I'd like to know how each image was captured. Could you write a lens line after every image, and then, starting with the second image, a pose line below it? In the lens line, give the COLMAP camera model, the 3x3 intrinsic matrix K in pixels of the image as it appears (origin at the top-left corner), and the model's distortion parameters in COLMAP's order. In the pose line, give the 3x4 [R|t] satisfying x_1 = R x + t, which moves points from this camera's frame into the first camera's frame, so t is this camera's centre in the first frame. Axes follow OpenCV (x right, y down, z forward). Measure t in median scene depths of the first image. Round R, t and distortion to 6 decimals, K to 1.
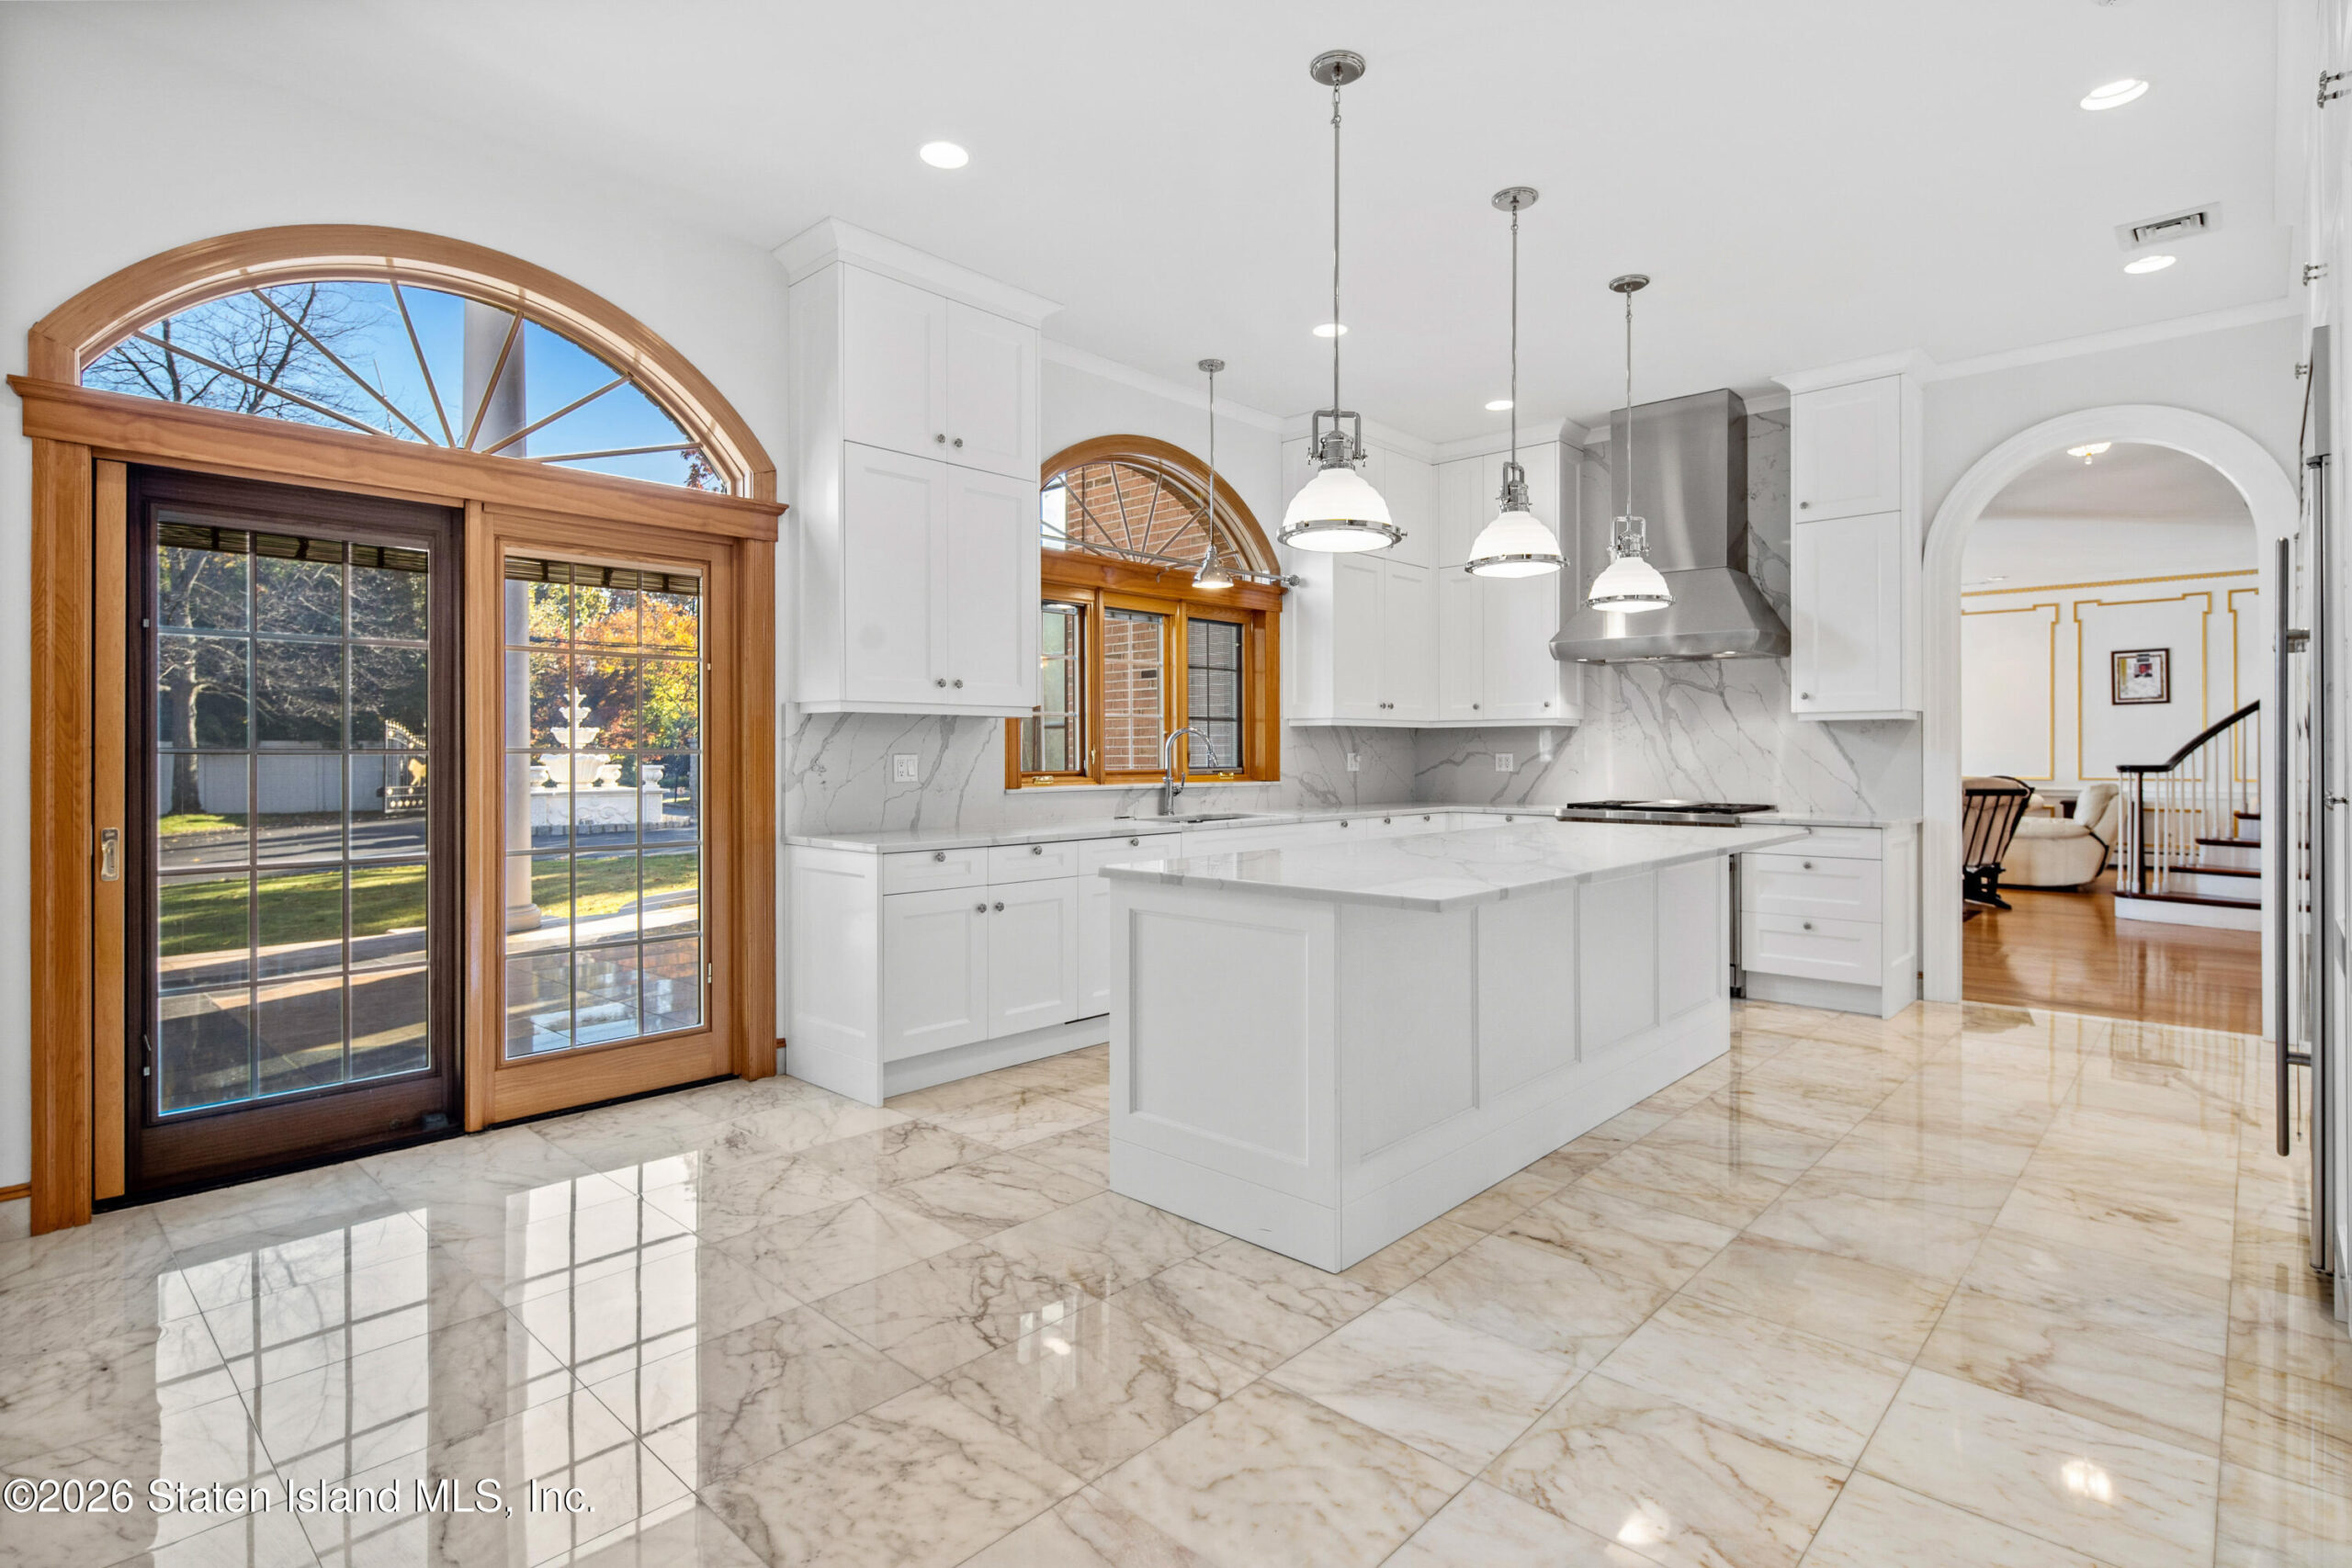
lens RADIAL K [[1170.8, 0, 1172.4], [0, 1170.8, 753.0], [0, 0, 1]] dist [0.004499, -0.005216]
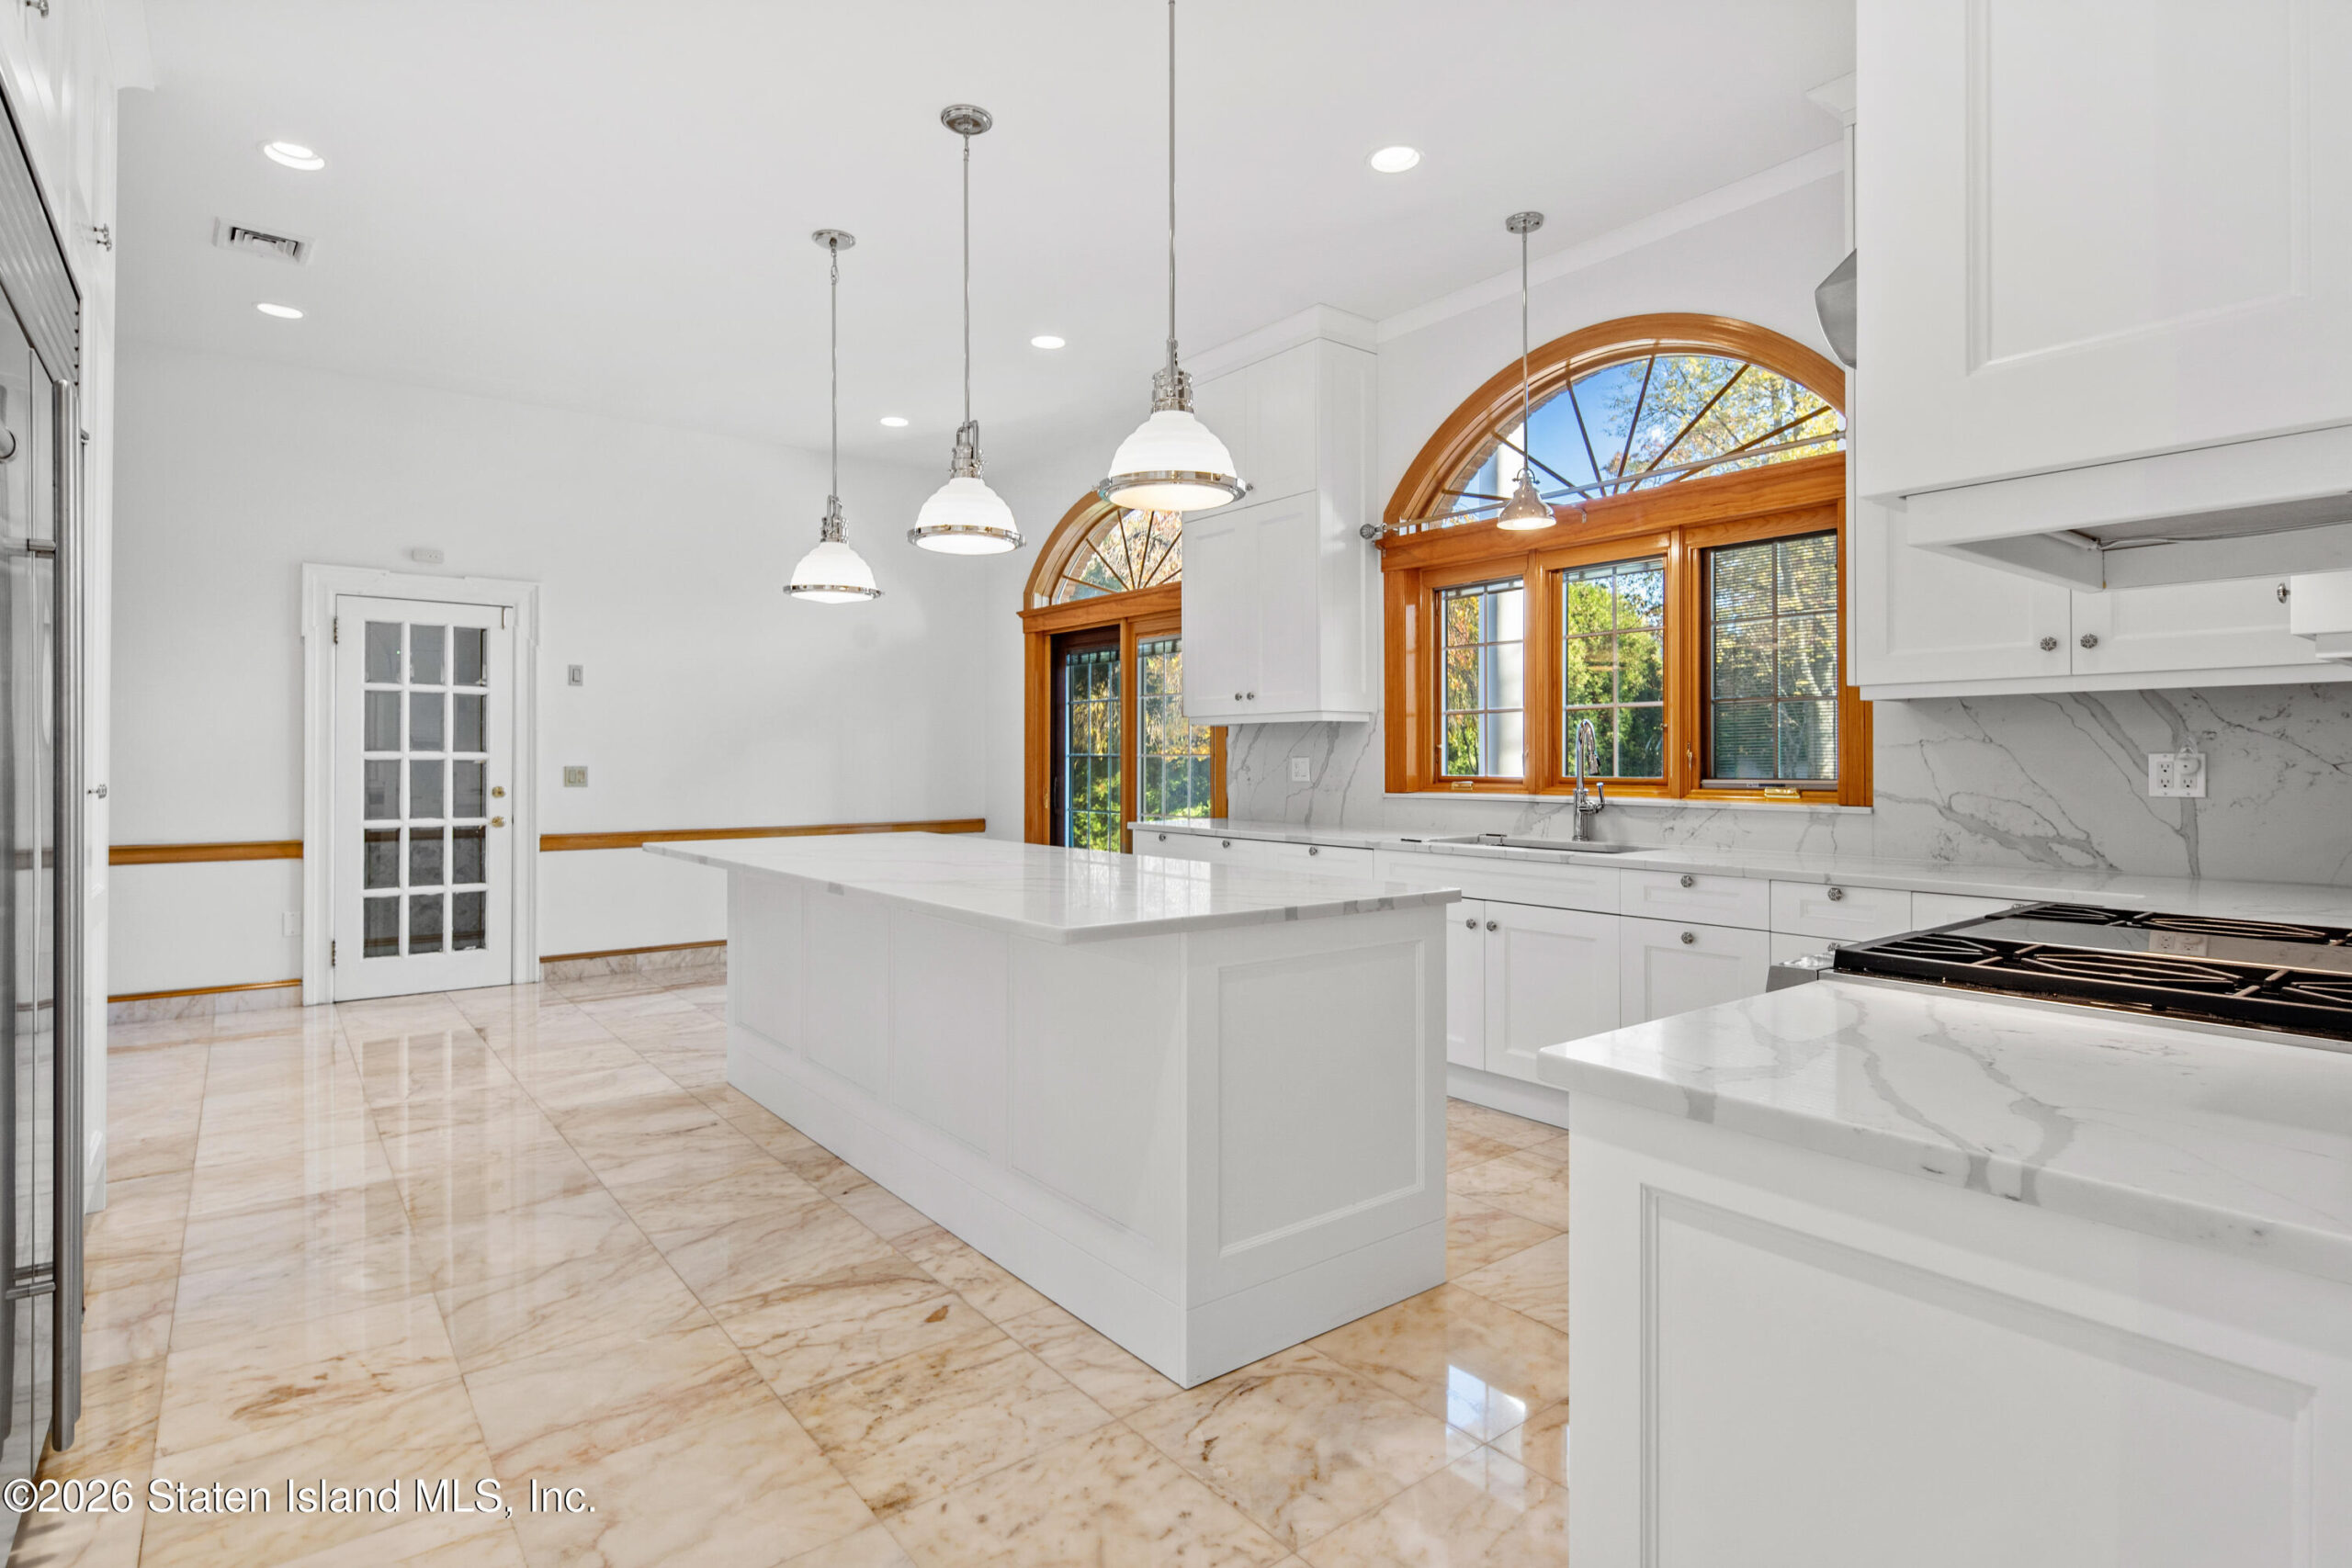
lens RADIAL K [[1170.8, 0, 1168.3], [0, 1170.8, 764.4], [0, 0, 1]] dist [0.004499, -0.005216]
pose [[-0.157848, 0.005239, -0.987450, 0.915994], [0.000805, 0.999986, 0.005177, 0.001956], [0.987463, 0.000022, -0.157850, 1.043003]]
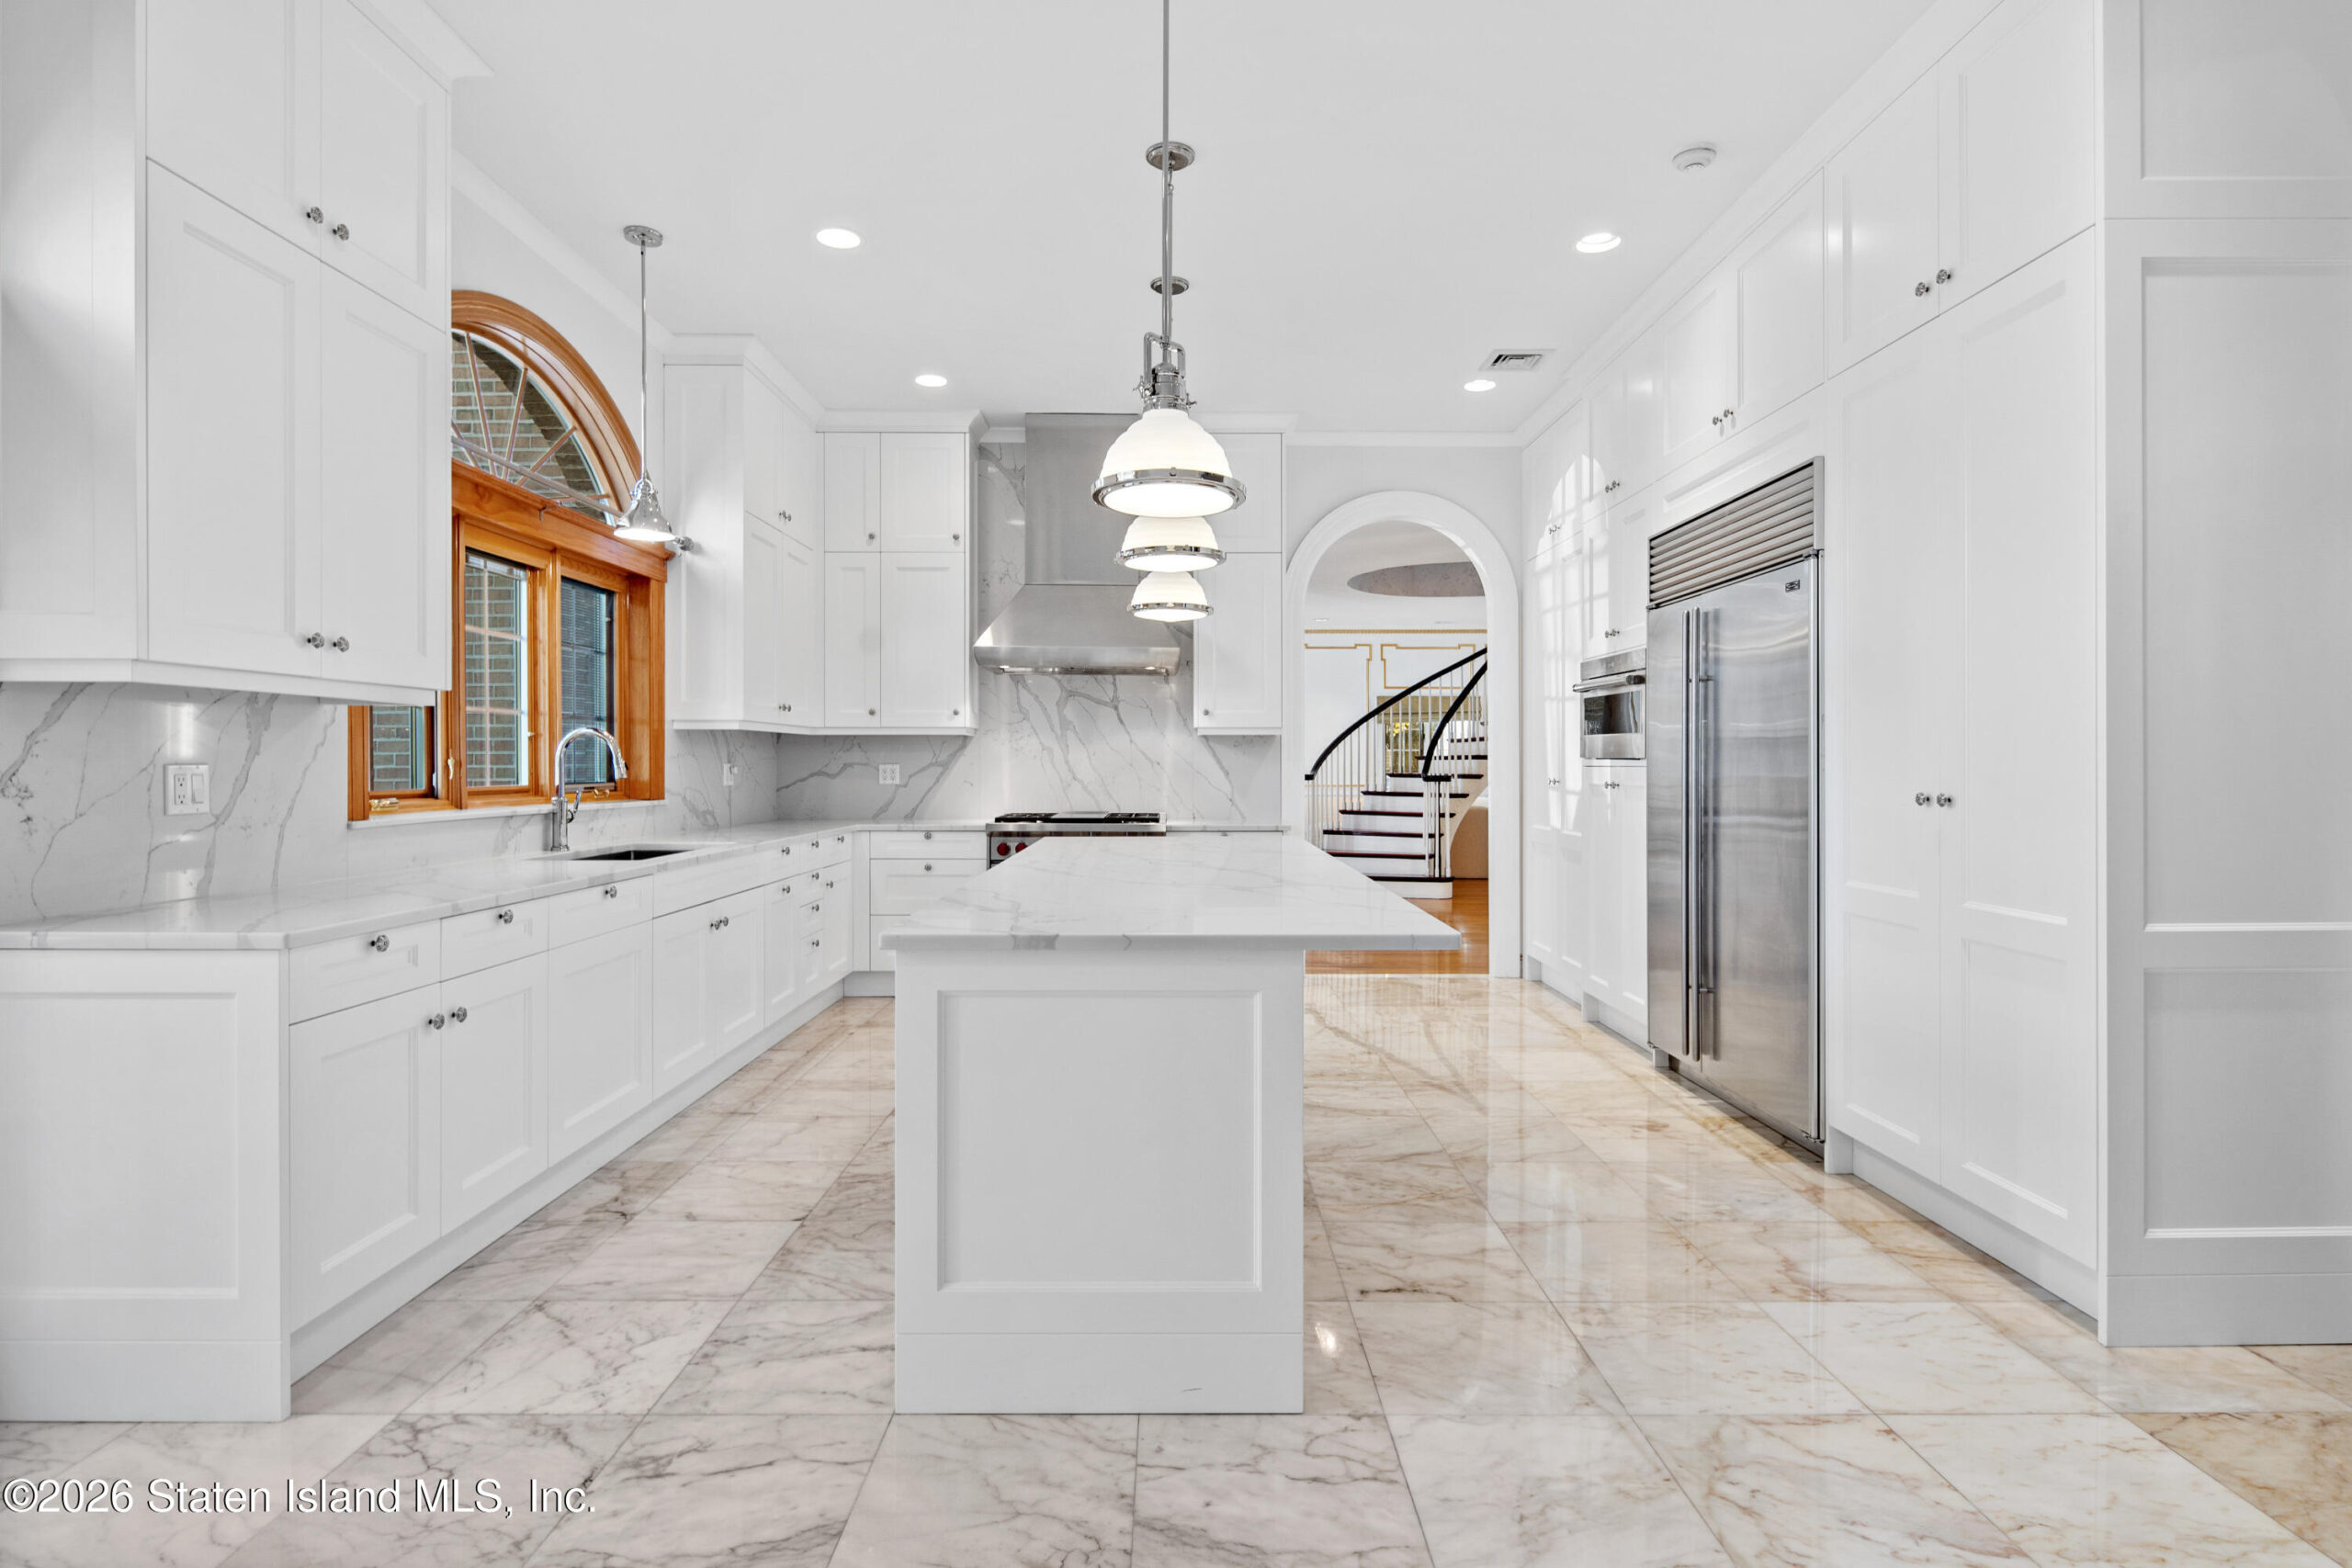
lens RADIAL K [[1170.8, 0, 1187.4], [0, 1170.8, 766.9], [0, 0, 1]] dist [0.004499, -0.005216]
pose [[0.721948, 0.000424, 0.691947, -0.267369], [-0.002121, 0.999996, 0.001600, 0.000538], [-0.691944, -0.002623, 0.721946, 0.268912]]
